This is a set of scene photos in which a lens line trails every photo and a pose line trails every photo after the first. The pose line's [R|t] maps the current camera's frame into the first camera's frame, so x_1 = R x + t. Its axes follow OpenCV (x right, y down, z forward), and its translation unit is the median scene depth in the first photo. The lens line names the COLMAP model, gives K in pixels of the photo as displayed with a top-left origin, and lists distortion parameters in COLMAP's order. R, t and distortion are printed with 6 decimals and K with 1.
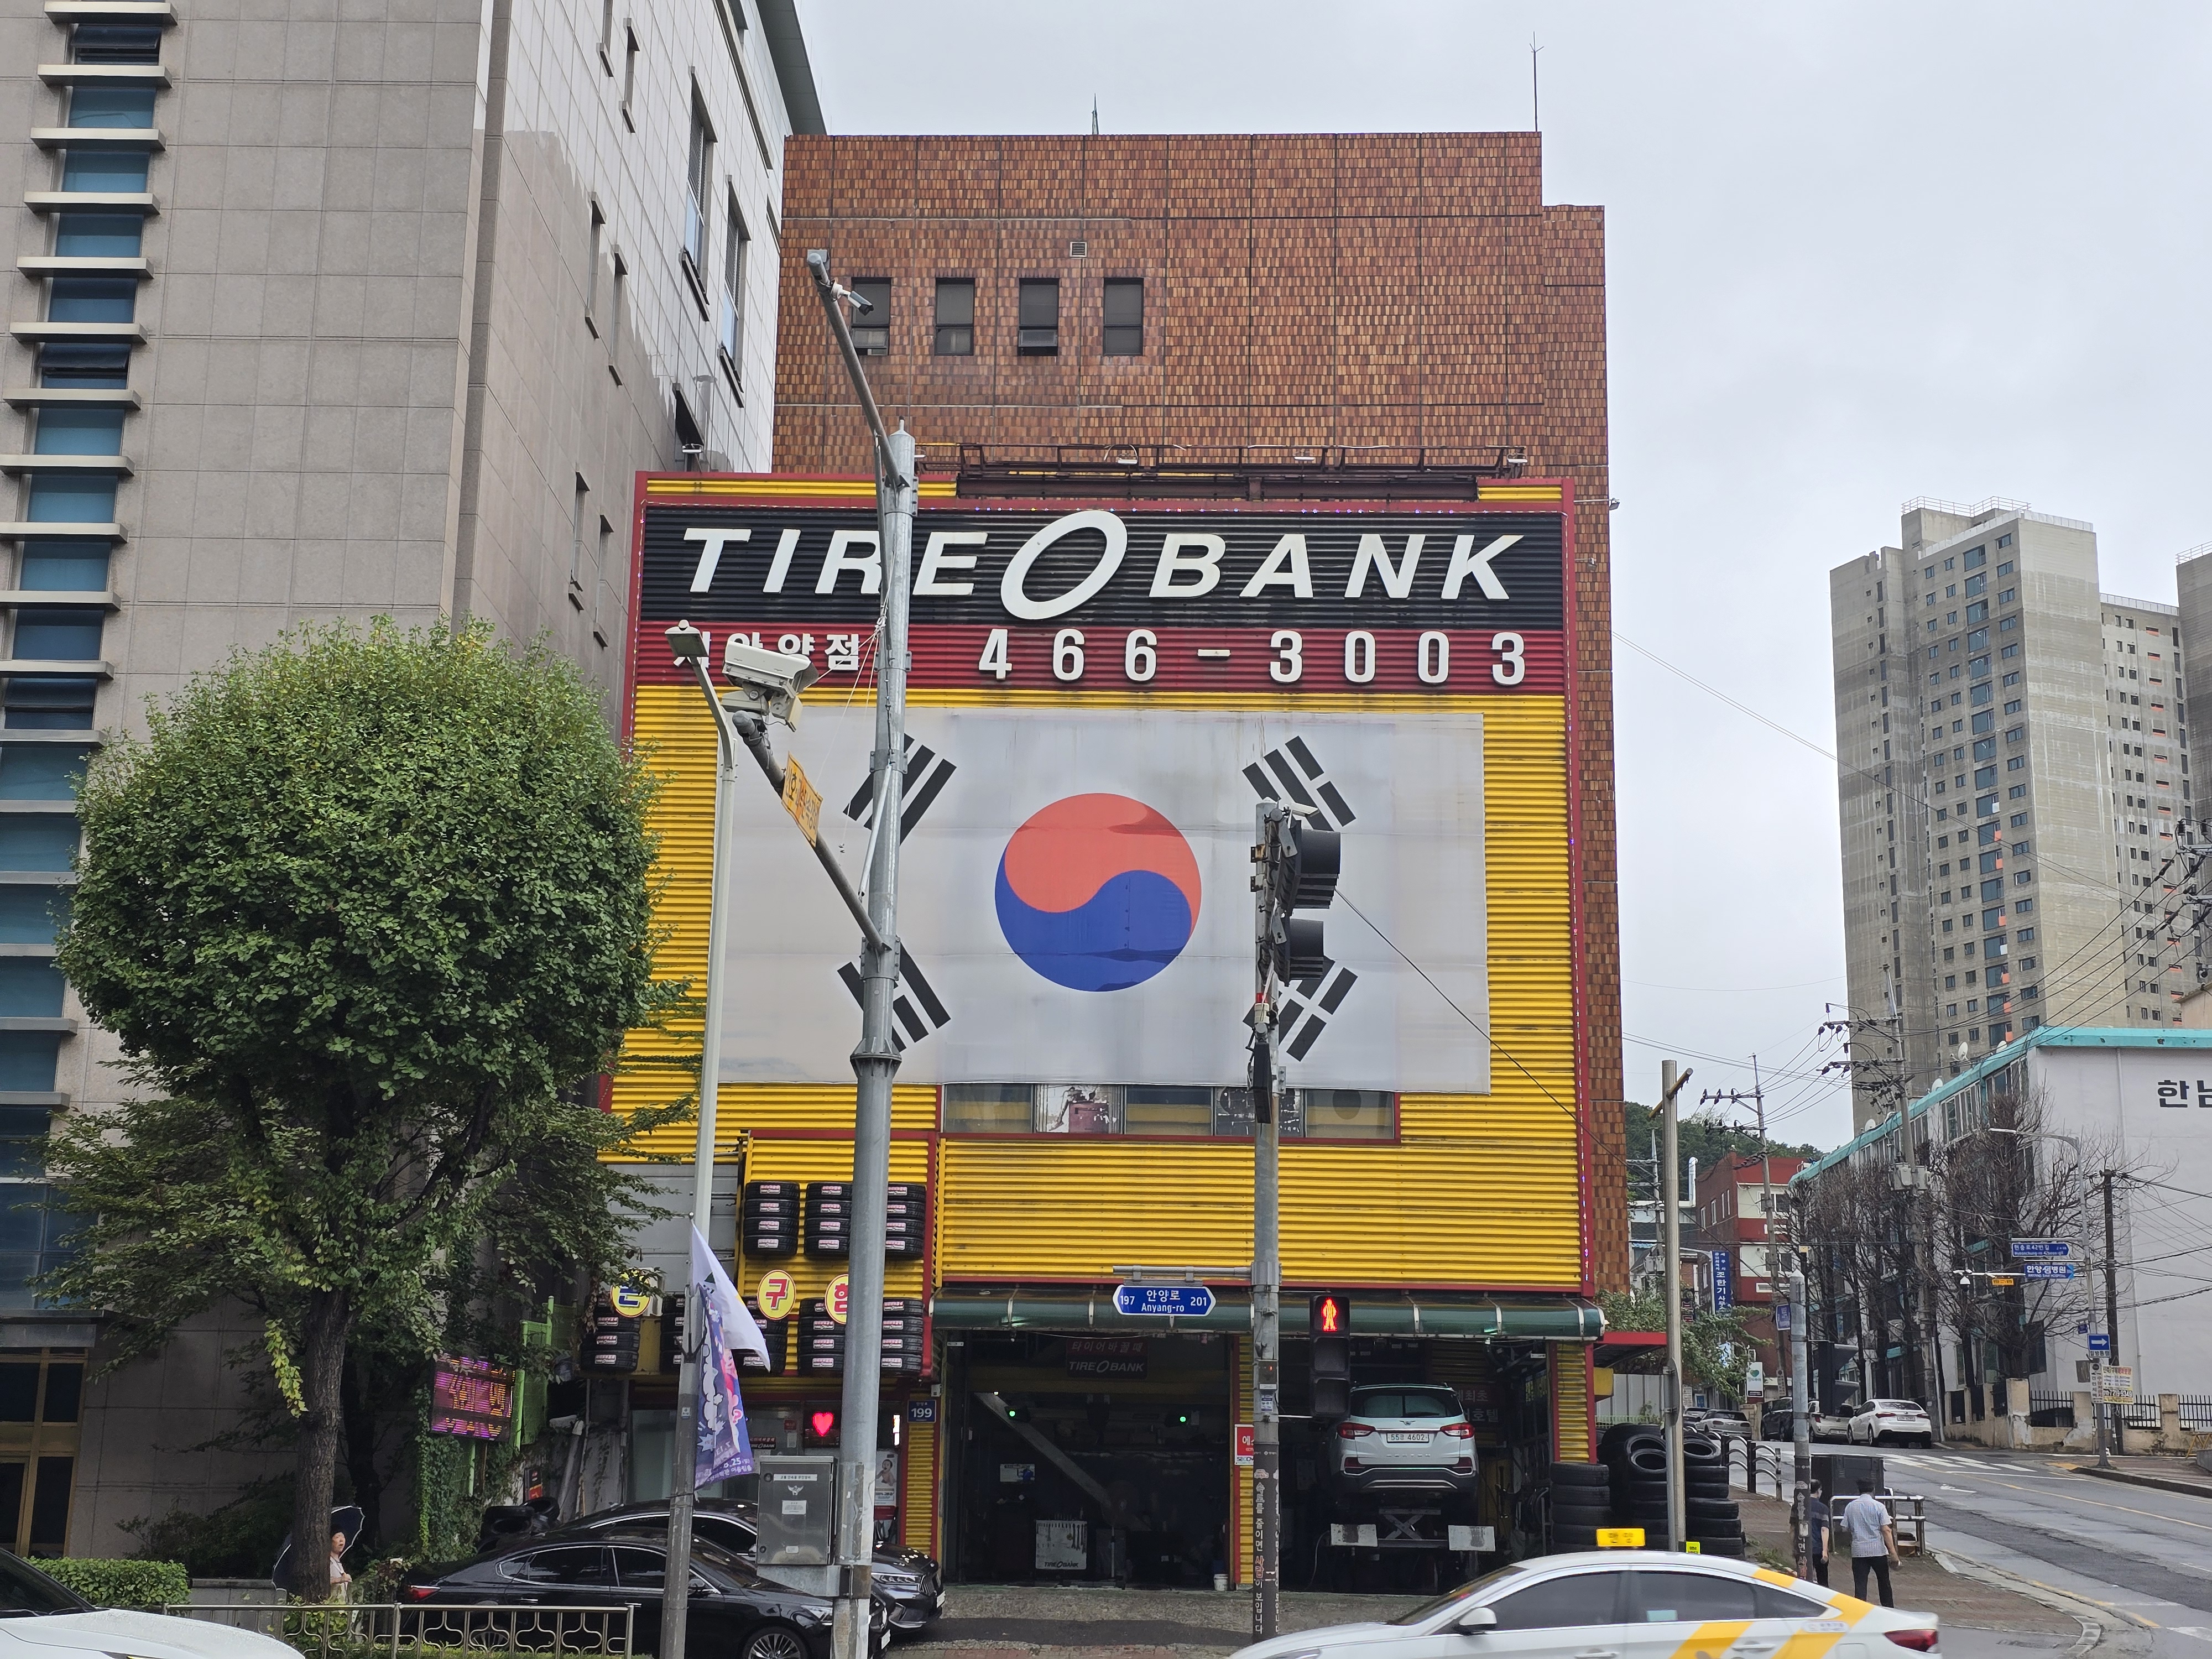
lens RADIAL K [[2999.7, 0, 1182.2], [0, 2999.7, 854.2], [0, 0, 1]] dist [0.055702, 0.000000]
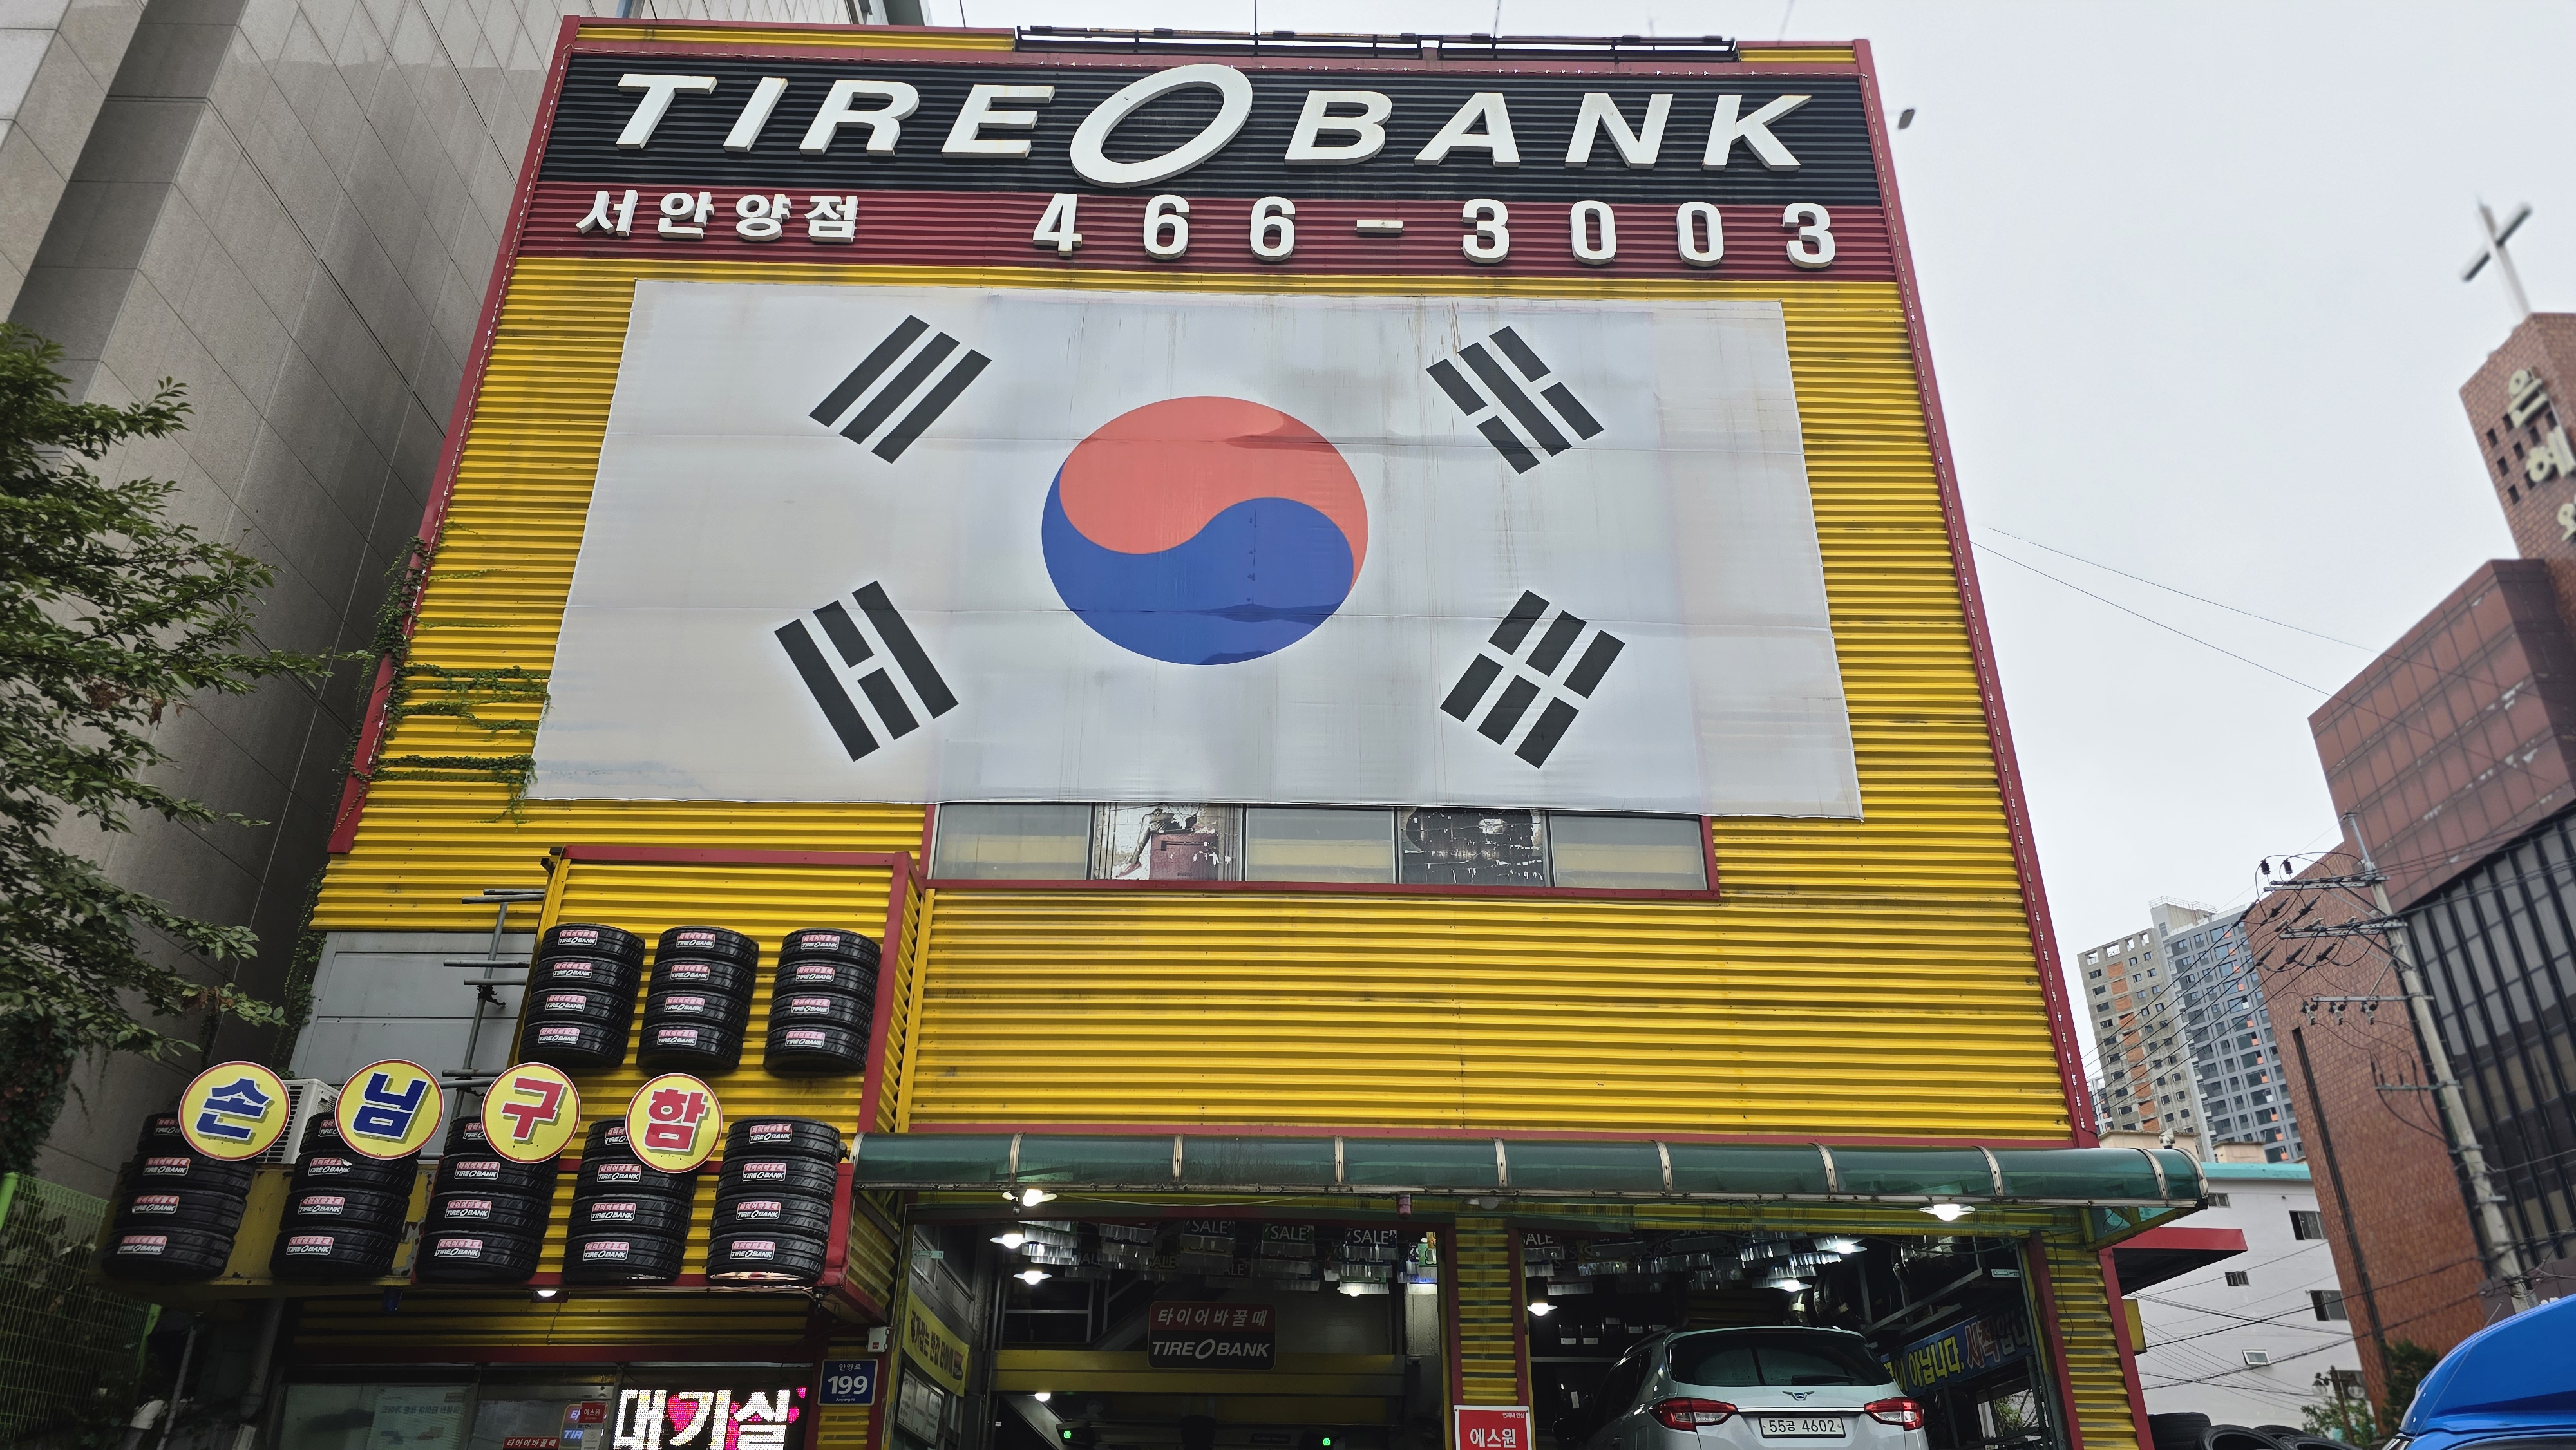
lens RADIAL K [[1733.7, 0, 1312.6], [0, 1733.7, 747.6], [0, 0, 1]] dist [0.042234, -0.046660]
pose [[0.999678, 0.003612, 0.025109, -0.014166], [0.002524, 0.970742, -0.240111, 0.143628], [-0.025241, 0.240097, 0.970421, 0.645171]]
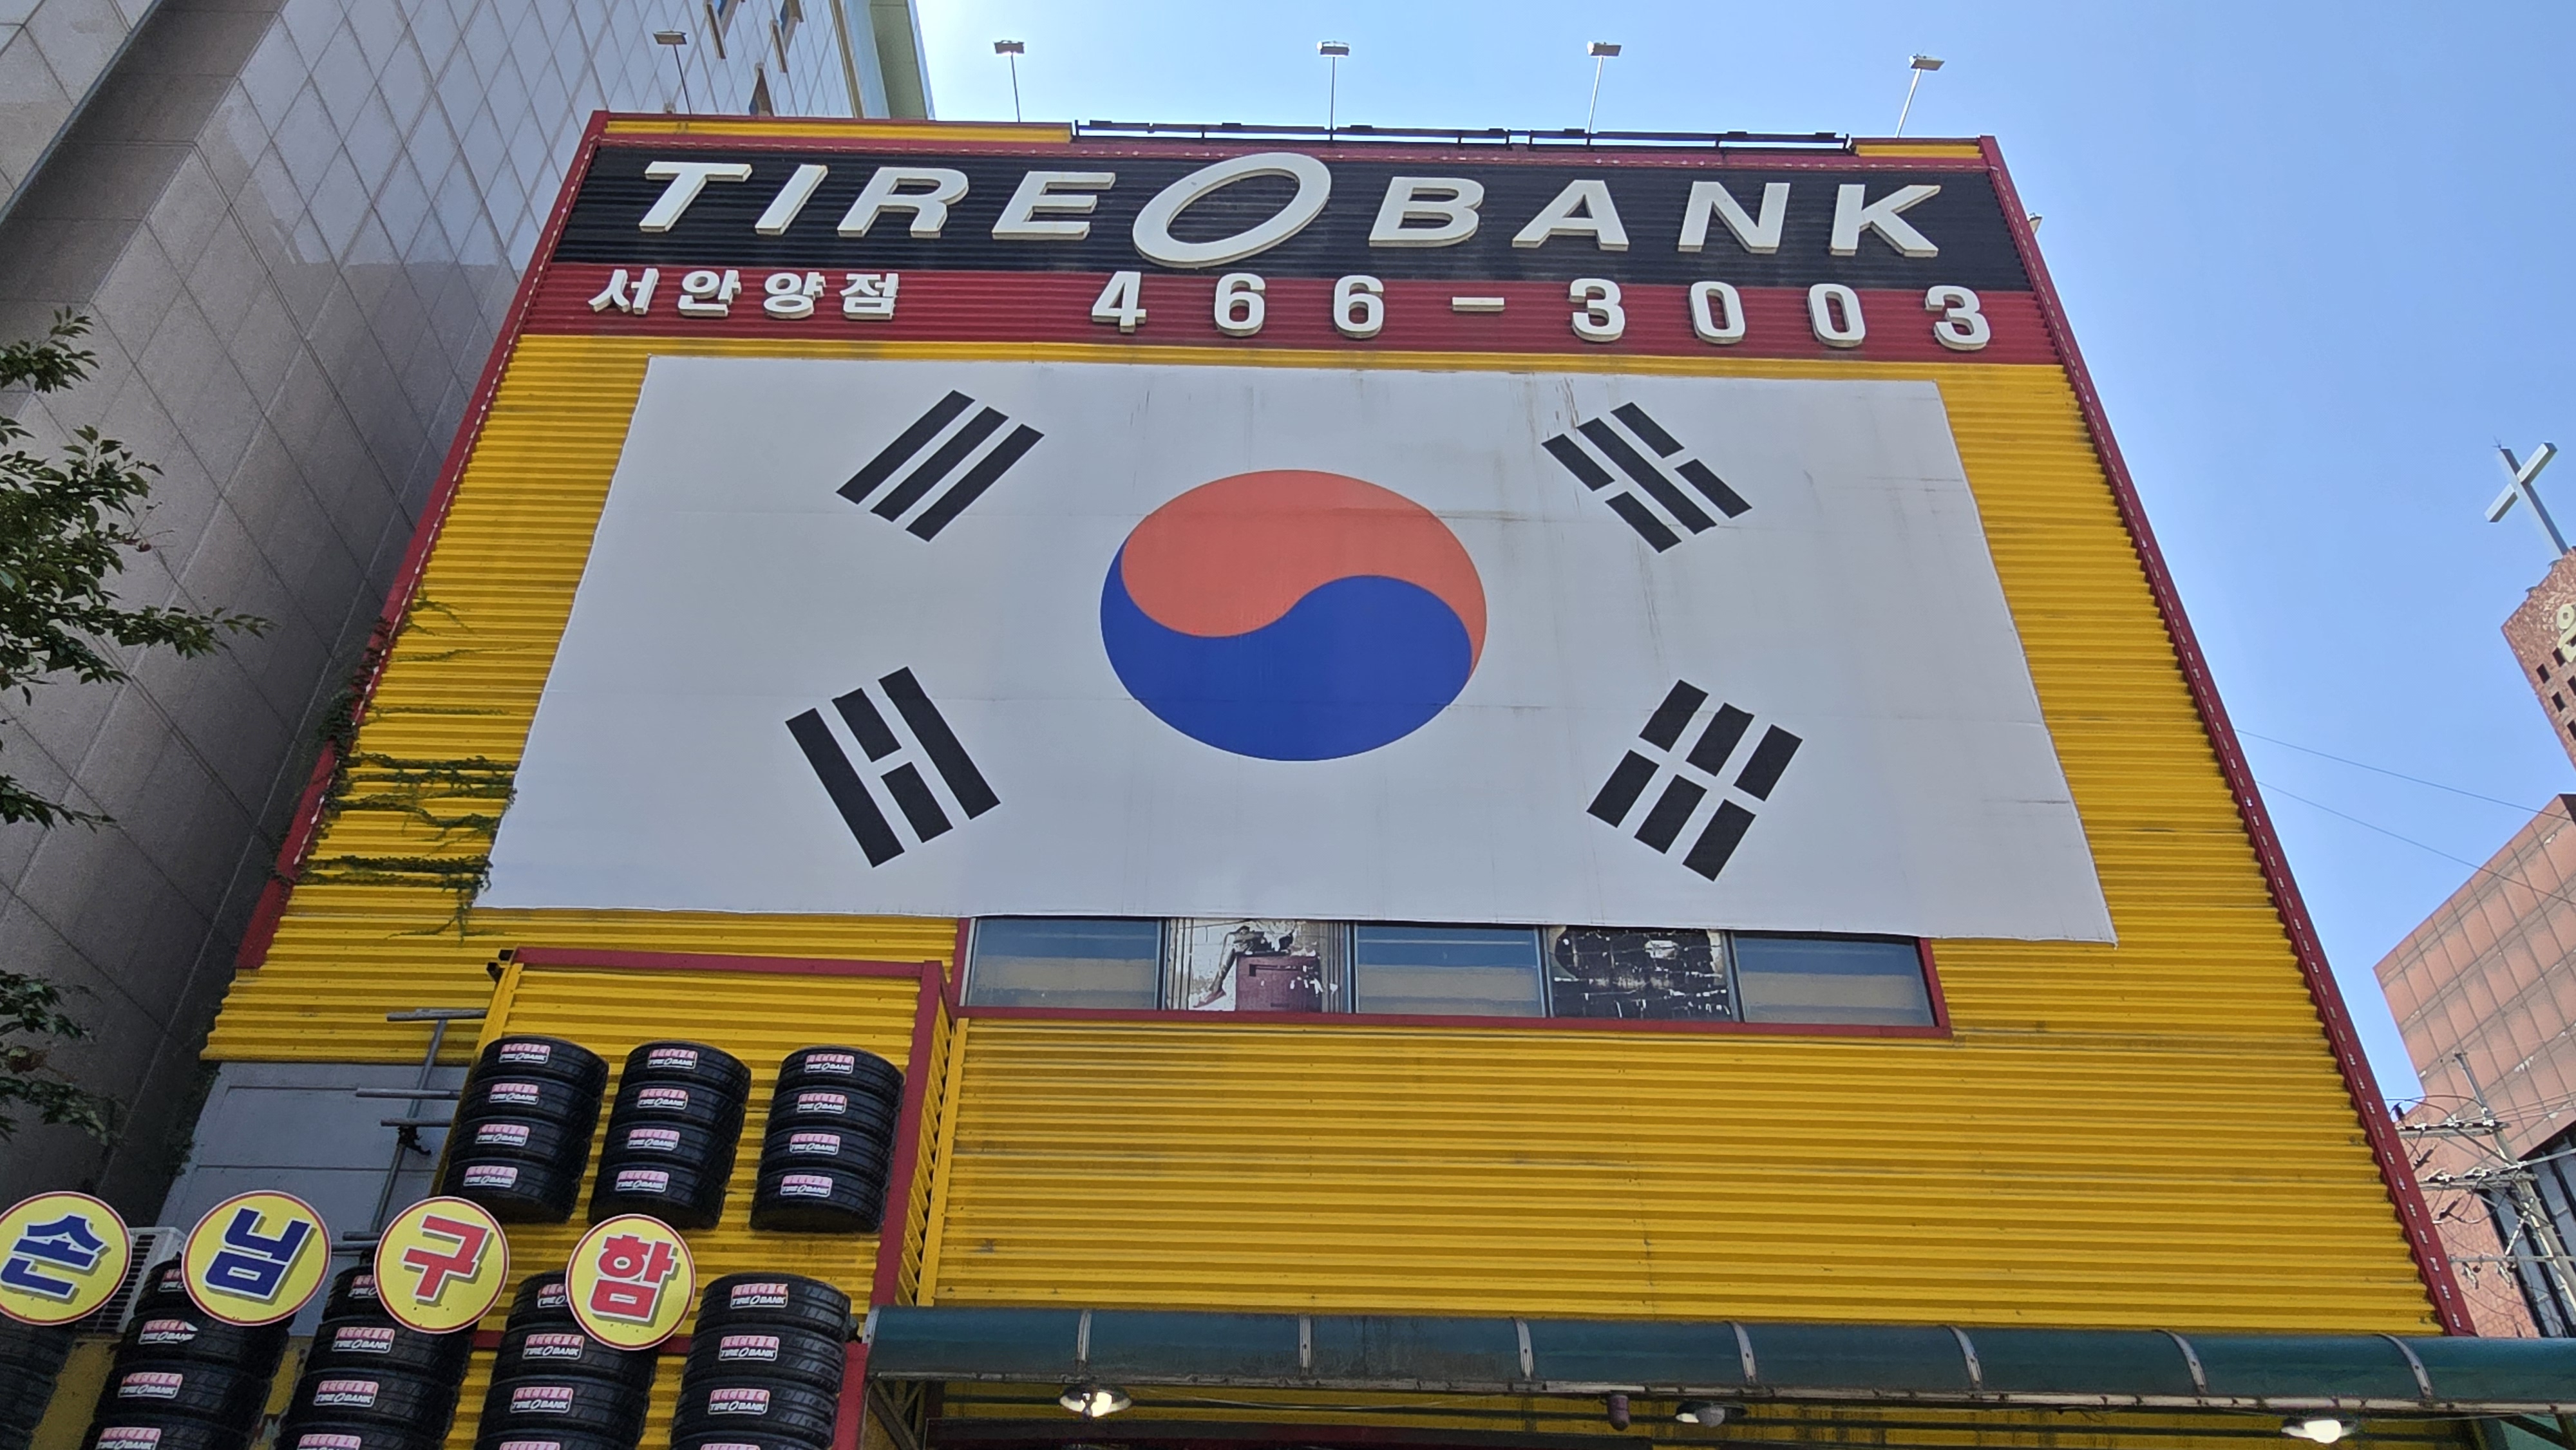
lens RADIAL K [[1729.7, 0, 1269.9], [0, 1729.7, 760.0], [0, 0, 1]] dist [-0.025415, 0.019973]
pose [[0.999865, 0.011664, 0.011608, -0.034876], [-0.006183, 0.919995, -0.391882, 0.156320], [-0.015250, 0.391757, 0.919942, 0.714731]]
